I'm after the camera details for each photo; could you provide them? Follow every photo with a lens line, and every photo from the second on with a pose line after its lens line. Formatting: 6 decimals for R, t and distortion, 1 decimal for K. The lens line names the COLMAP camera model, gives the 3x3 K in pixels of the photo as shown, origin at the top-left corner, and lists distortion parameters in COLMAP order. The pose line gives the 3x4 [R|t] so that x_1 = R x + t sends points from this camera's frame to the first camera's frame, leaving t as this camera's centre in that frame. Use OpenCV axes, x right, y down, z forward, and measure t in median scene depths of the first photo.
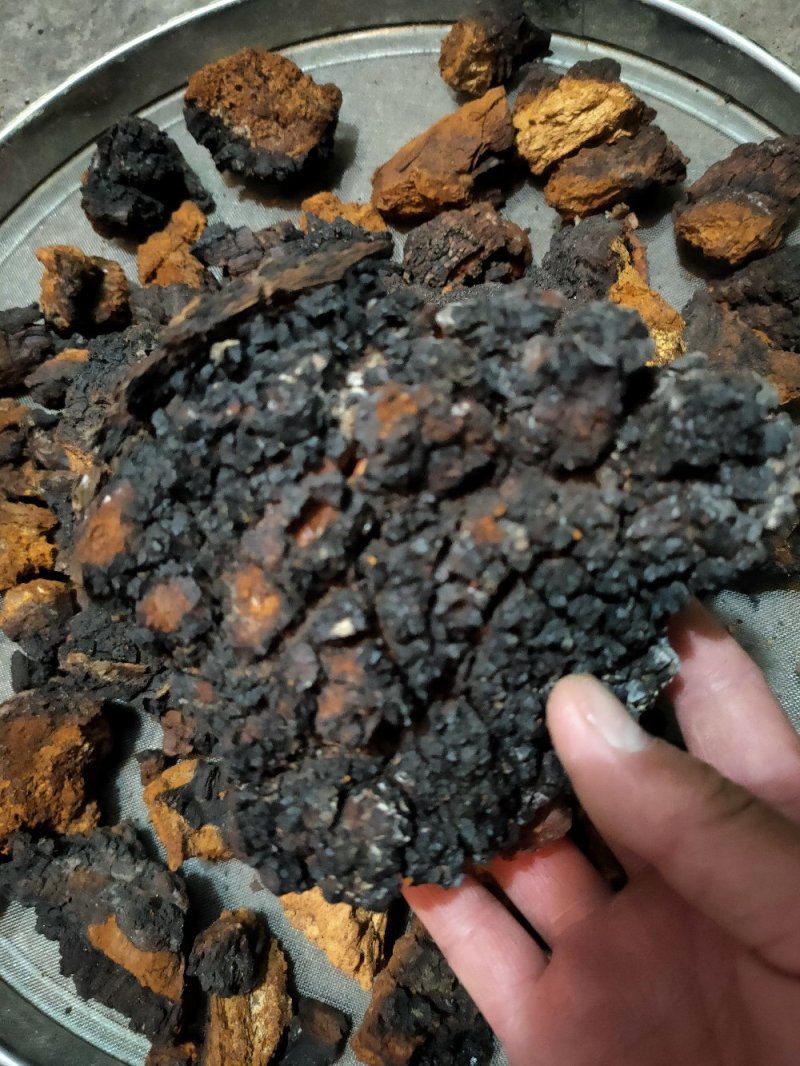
lens RADIAL K [[801.7, 0, 400.0], [0, 801.7, 533.0], [0, 0, 1]] dist [-0.004525, -0.051868]
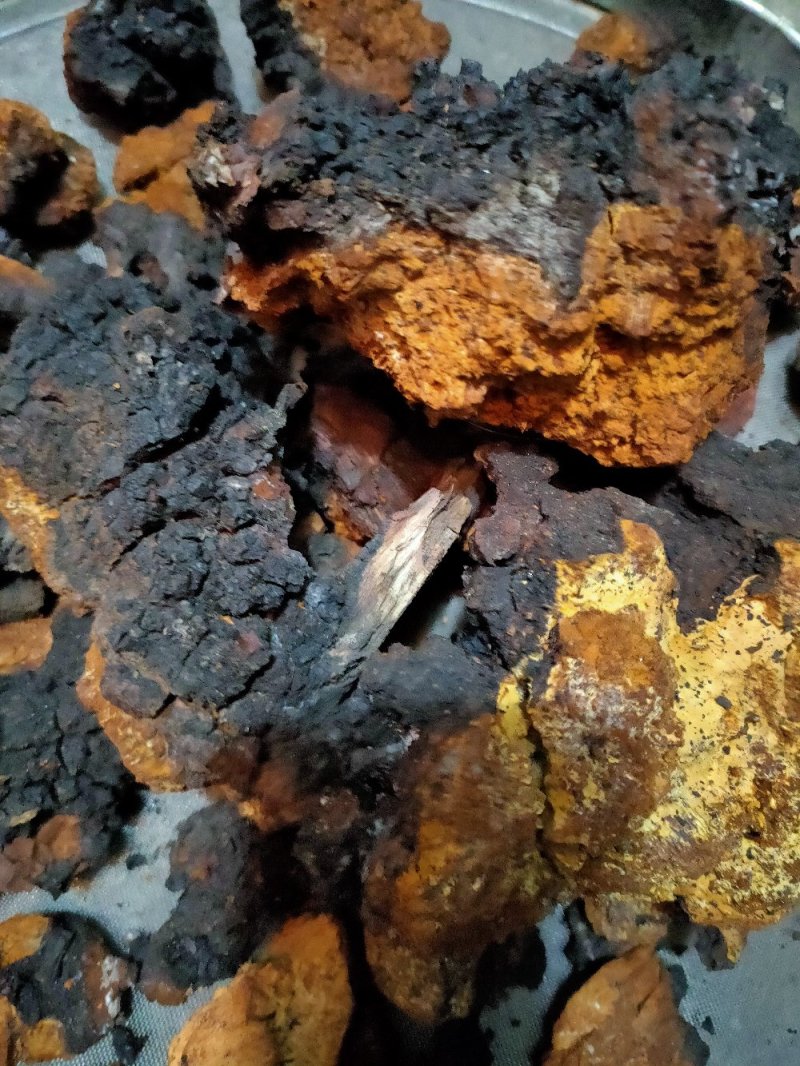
lens RADIAL K [[801.7, 0, 400.0], [0, 801.7, 533.0], [0, 0, 1]] dist [-0.004525, -0.051868]
pose [[0.935253, 0.270716, 0.228066, -0.171909], [-0.286250, 0.957426, 0.037380, -0.123573], [-0.208237, -0.100243, 0.972928, 0.232917]]
